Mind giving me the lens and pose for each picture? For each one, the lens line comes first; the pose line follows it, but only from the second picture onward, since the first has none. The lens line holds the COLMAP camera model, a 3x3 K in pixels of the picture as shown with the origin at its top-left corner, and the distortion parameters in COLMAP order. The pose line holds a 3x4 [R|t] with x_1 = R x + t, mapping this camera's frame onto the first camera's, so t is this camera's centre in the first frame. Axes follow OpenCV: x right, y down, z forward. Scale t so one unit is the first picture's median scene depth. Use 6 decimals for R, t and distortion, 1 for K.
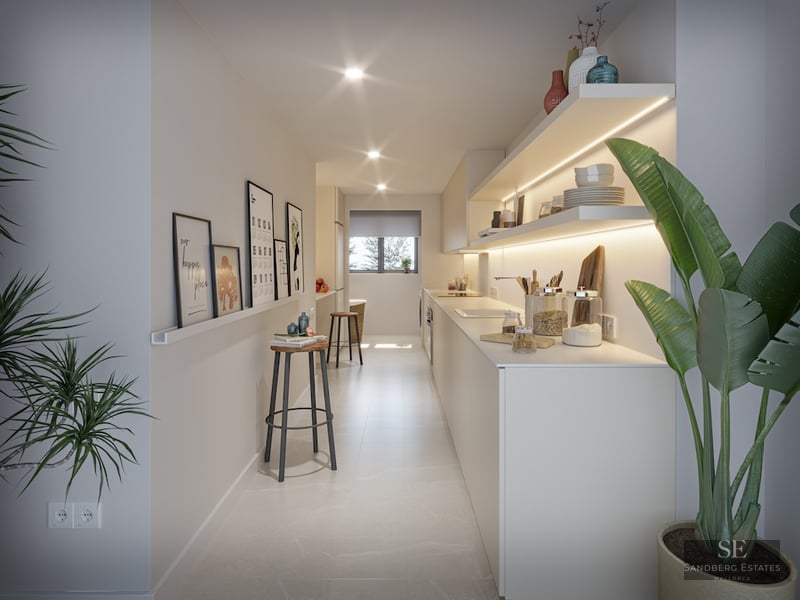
lens RADIAL K [[507.4, 0, 402.8], [0, 507.4, 263.0], [0, 0, 1]] dist [0.038628, -0.001764]
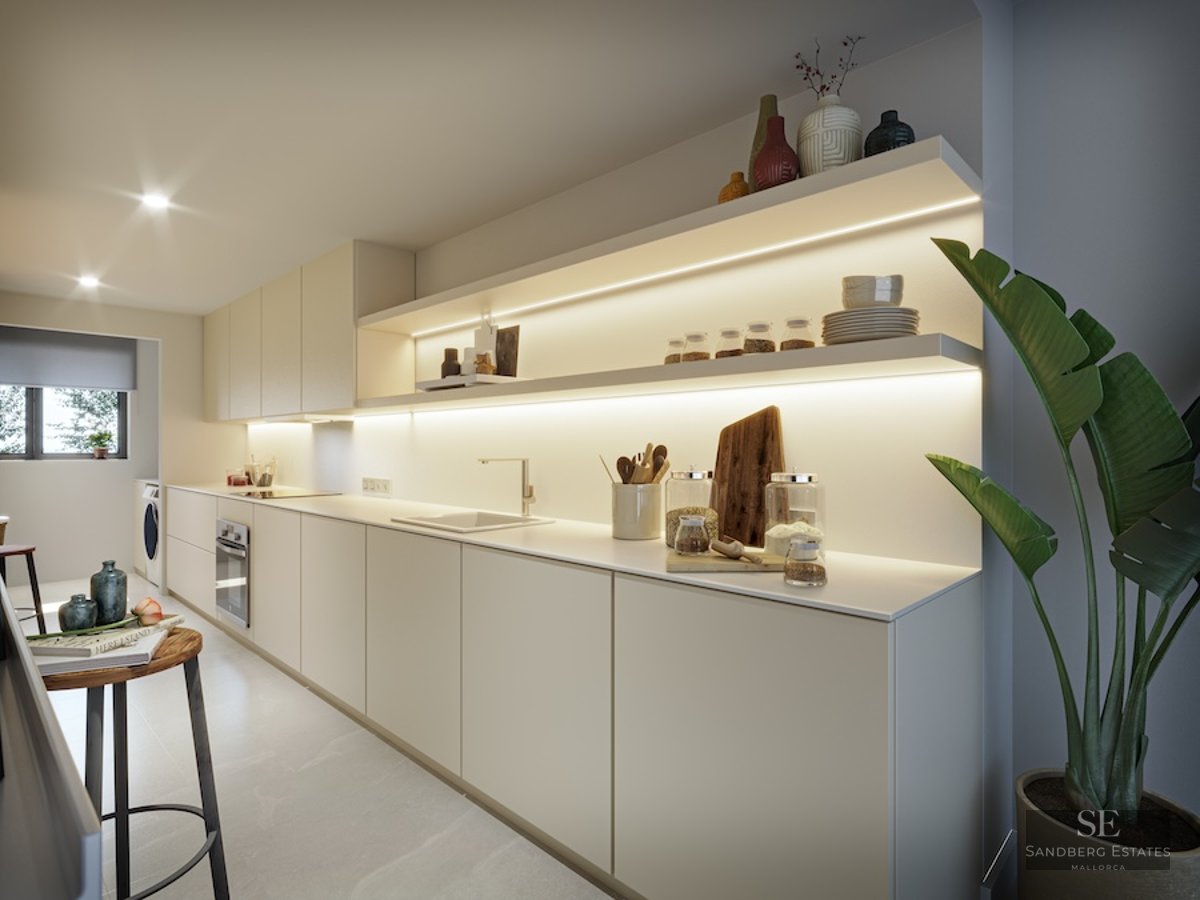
lens RADIAL K [[644.7, 0, 603.4], [0, 644.7, 440.7], [0, 0, 1]] dist [0.001989, -0.000527]
pose [[0.708064, 0.004976, 0.706130, -0.316236], [-0.000943, 0.999981, -0.006101, 0.014310], [-0.706147, 0.003654, 0.708056, 0.485528]]
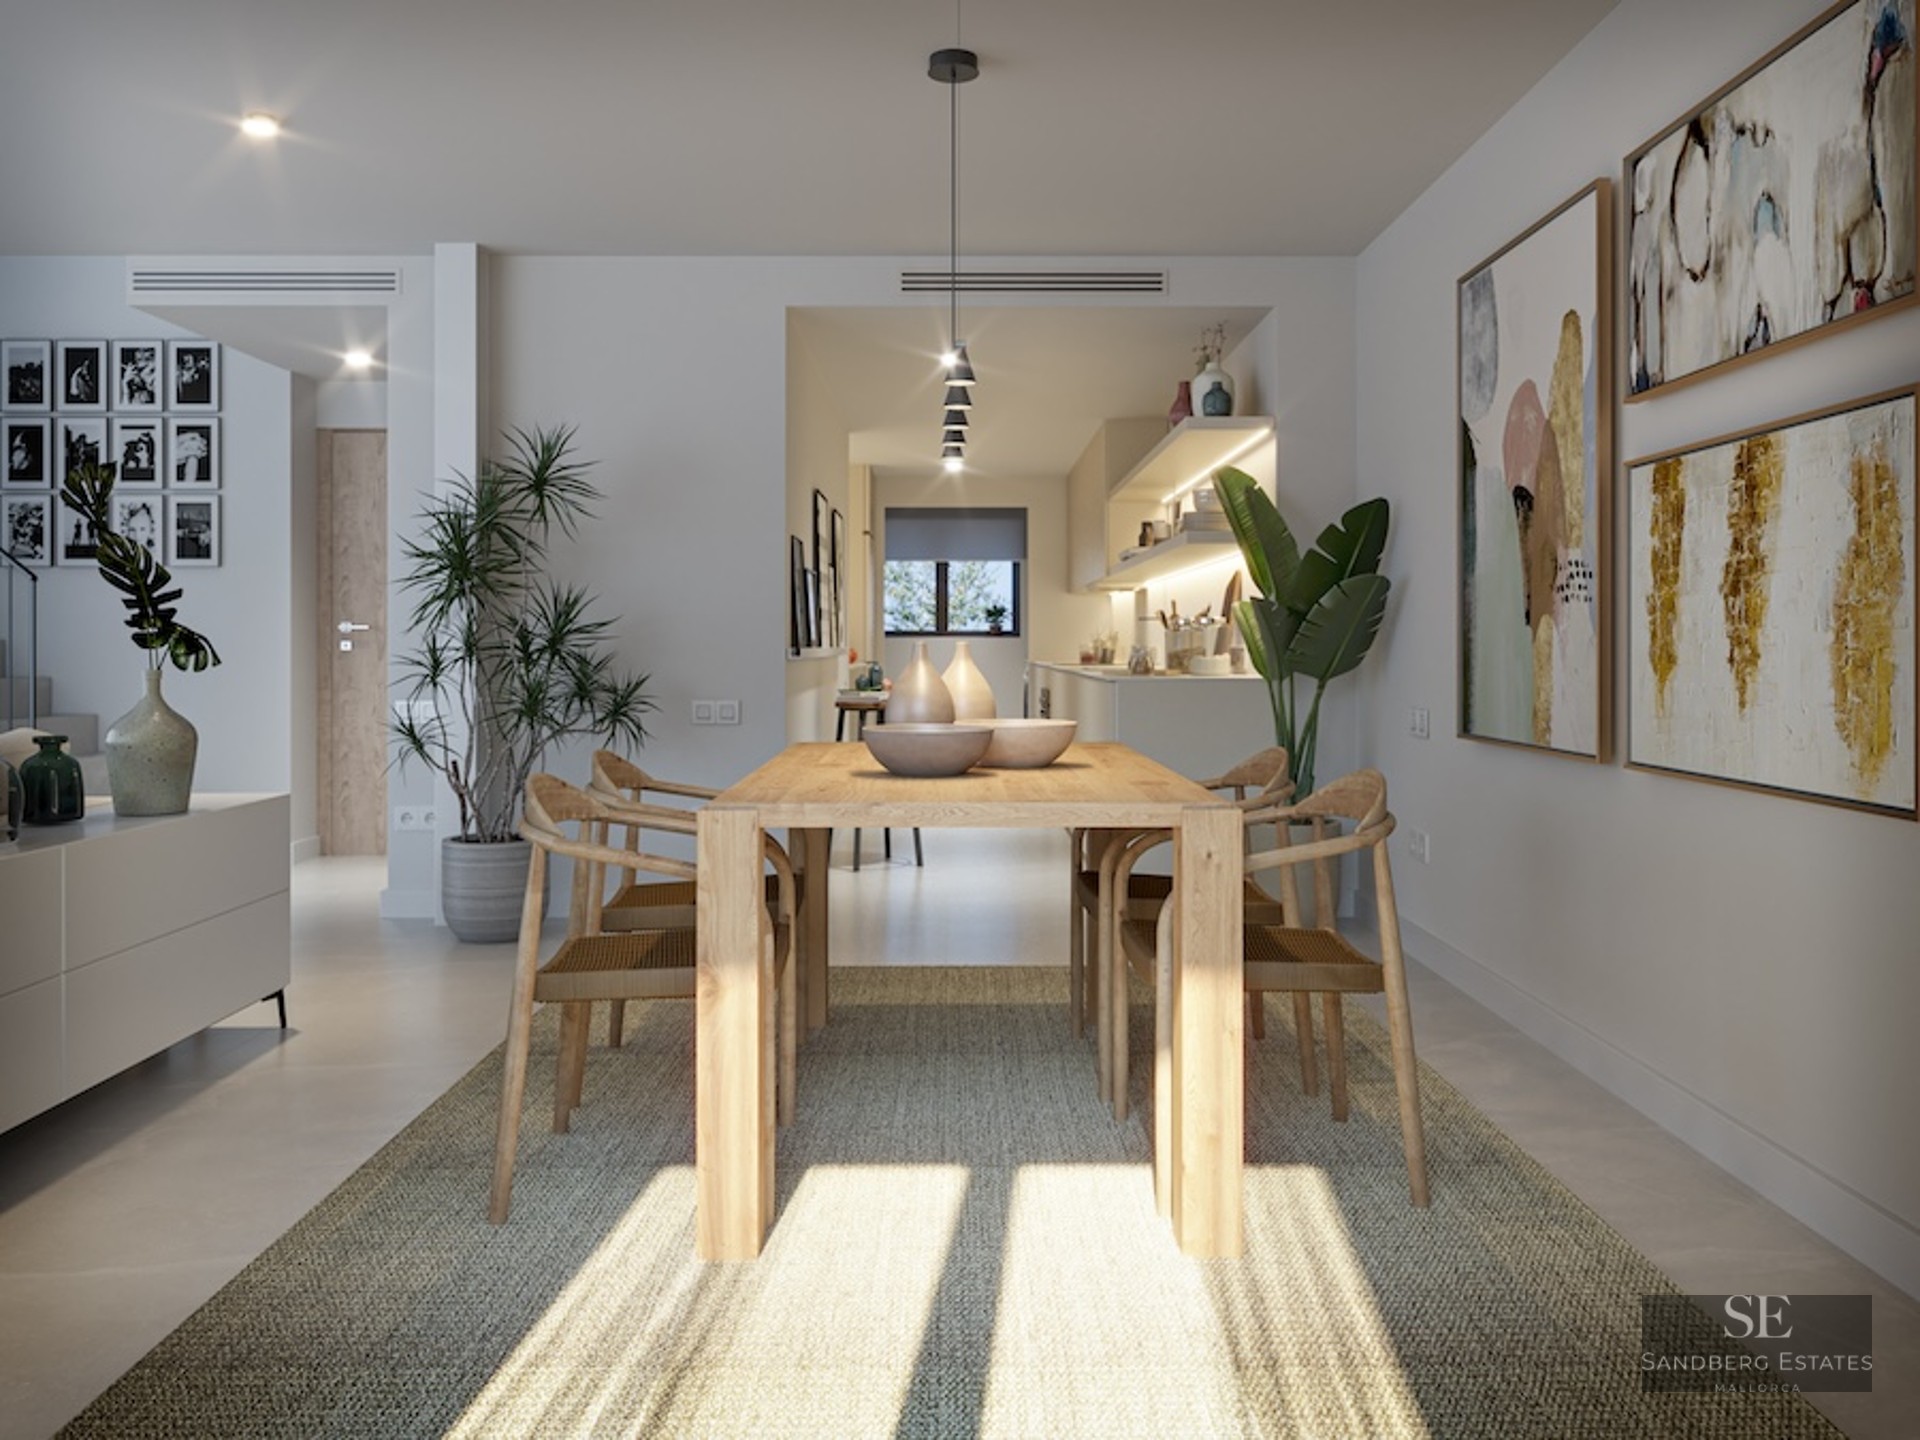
lens RADIAL K [[1547.8, 0, 997.9], [0, 1547.8, 649.0], [0, 0, 1]] dist [0.008850, -0.024127]
pose [[0.999691, -0.000977, 0.024823, -0.085899], [0.000864, 0.999989, 0.004550, 0.078972], [-0.024827, -0.004527, 0.999682, -1.465576]]
